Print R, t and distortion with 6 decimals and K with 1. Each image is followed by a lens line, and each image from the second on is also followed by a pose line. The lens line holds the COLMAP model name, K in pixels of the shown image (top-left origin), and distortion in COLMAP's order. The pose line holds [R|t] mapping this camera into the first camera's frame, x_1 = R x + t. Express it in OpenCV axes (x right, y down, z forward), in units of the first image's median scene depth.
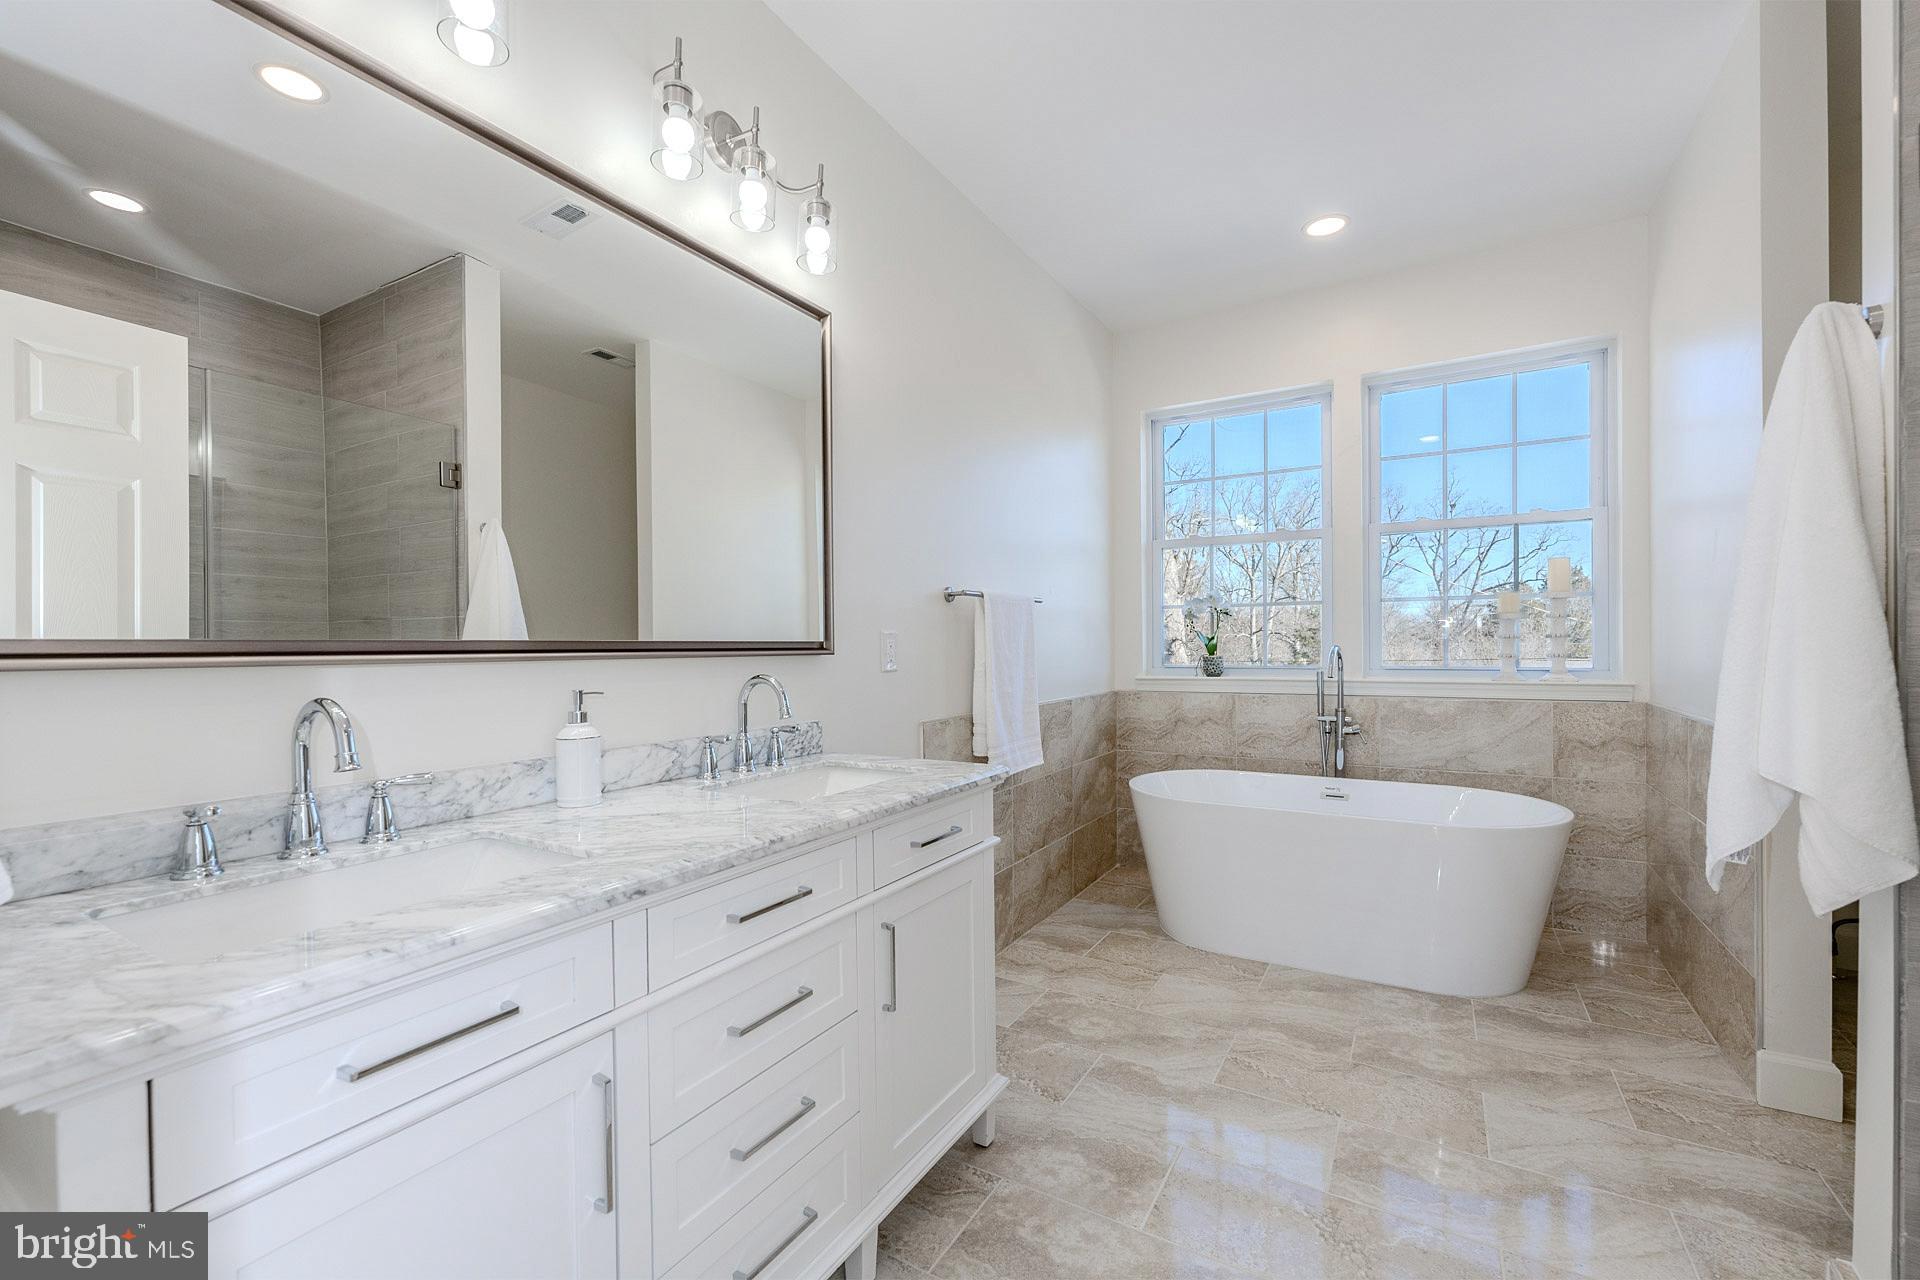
lens RADIAL K [[811.7, 0, 960.2], [0, 811.7, 645.3], [0, 0, 1]] dist [0.000180, 0.000006]
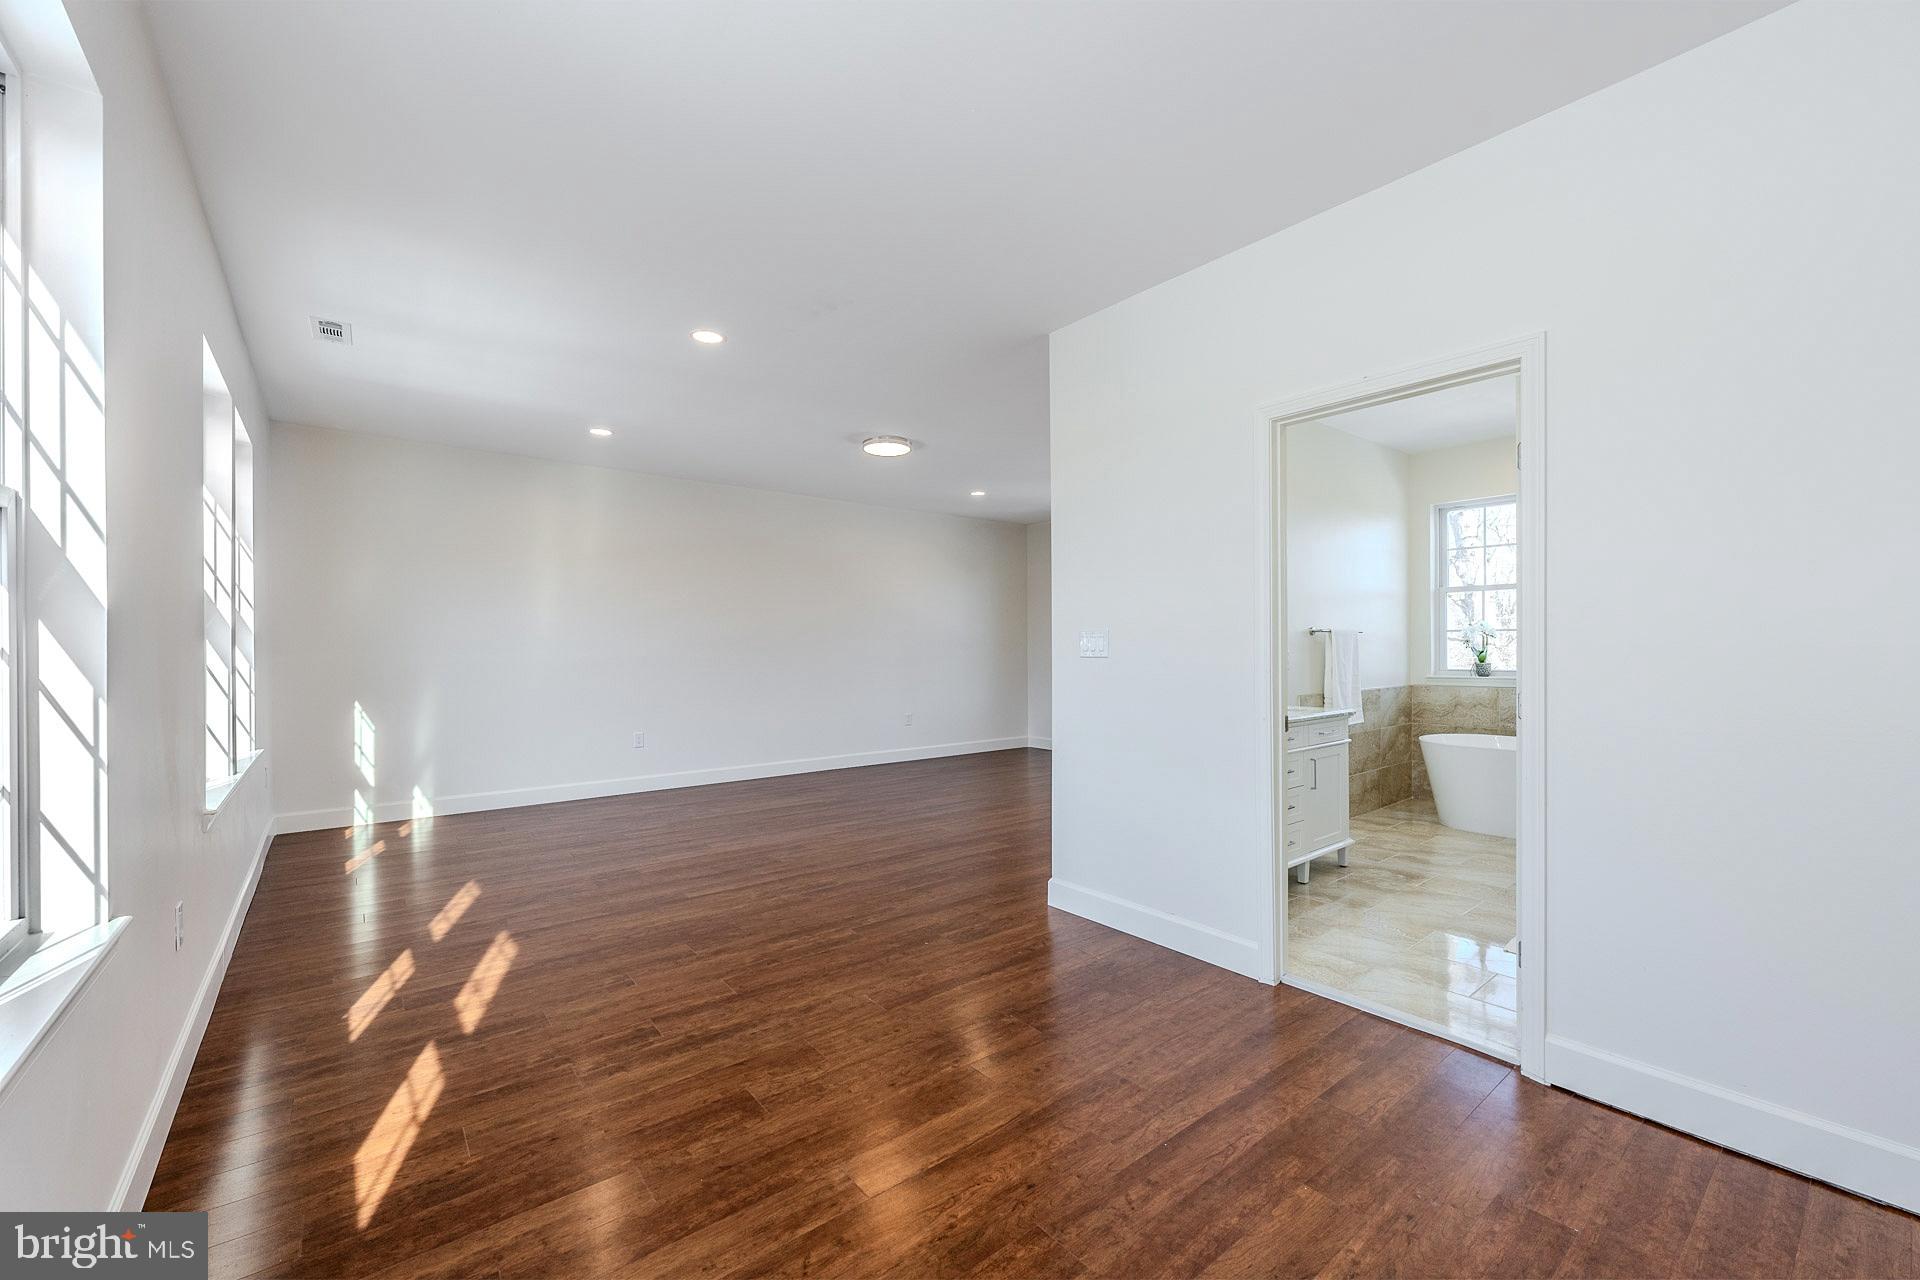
lens RADIAL K [[762.9, 0, 962.8], [0, 762.9, 644.5], [0, 0, 1]] dist [0.000828, 0.000161]
pose [[0.938875, 0.004265, -0.344232, -0.122366], [-0.003552, 0.999990, 0.002704, -0.023579], [0.344240, -0.001316, 0.938881, -0.726876]]
